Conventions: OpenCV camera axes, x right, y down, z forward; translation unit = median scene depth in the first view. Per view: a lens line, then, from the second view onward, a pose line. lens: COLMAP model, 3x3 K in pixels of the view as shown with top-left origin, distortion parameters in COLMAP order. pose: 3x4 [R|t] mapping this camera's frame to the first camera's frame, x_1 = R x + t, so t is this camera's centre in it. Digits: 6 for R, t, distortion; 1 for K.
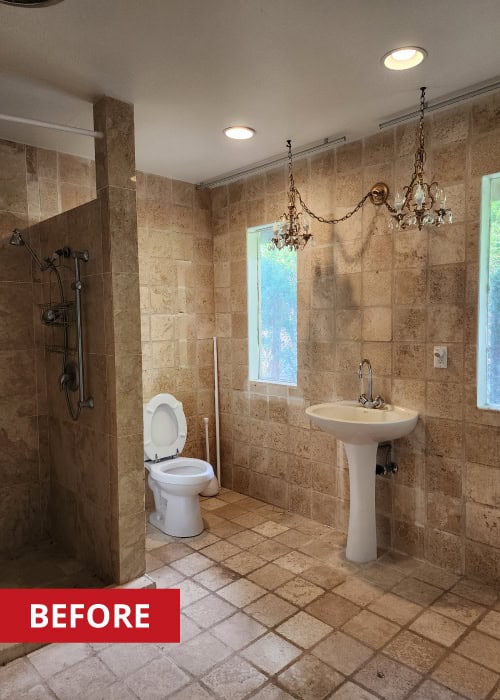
lens RADIAL K [[473.1, 0, 250.0], [0, 473.1, 350.0], [0, 0, 1]] dist [0.058370, -0.070098]
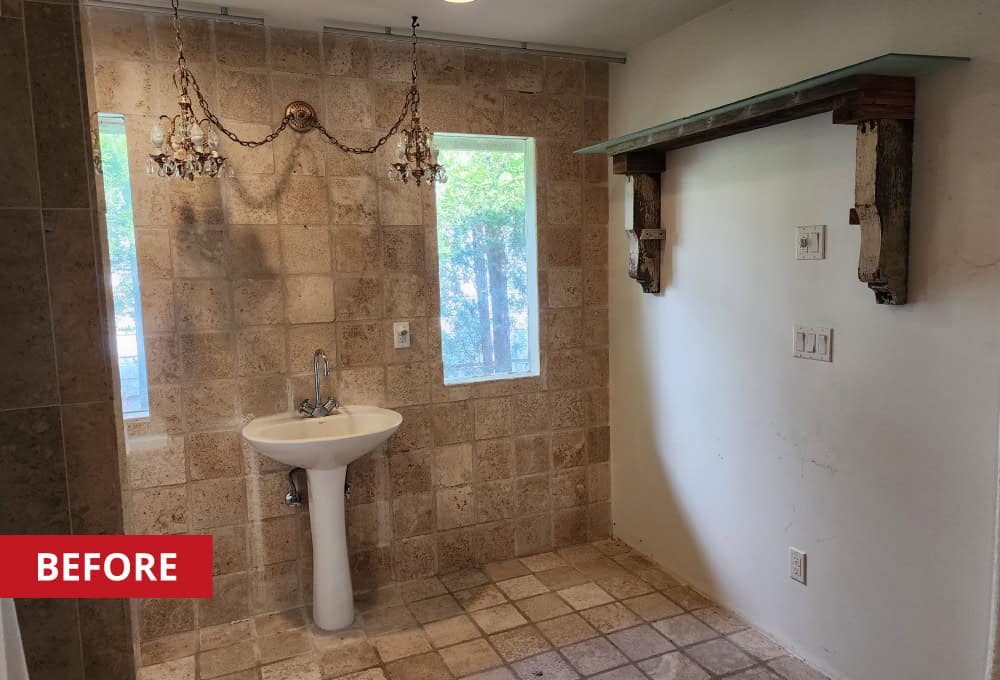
lens RADIAL K [[700.5, 0, 500.0], [0, 700.5, 340.0], [0, 0, 1]] dist [0.035736, -0.004221]
pose [[0.329908, -0.092755, 0.939445, -0.684236], [0.082501, 0.994186, 0.069188, -0.046085], [-0.940401, 0.054679, 0.335642, 0.403567]]
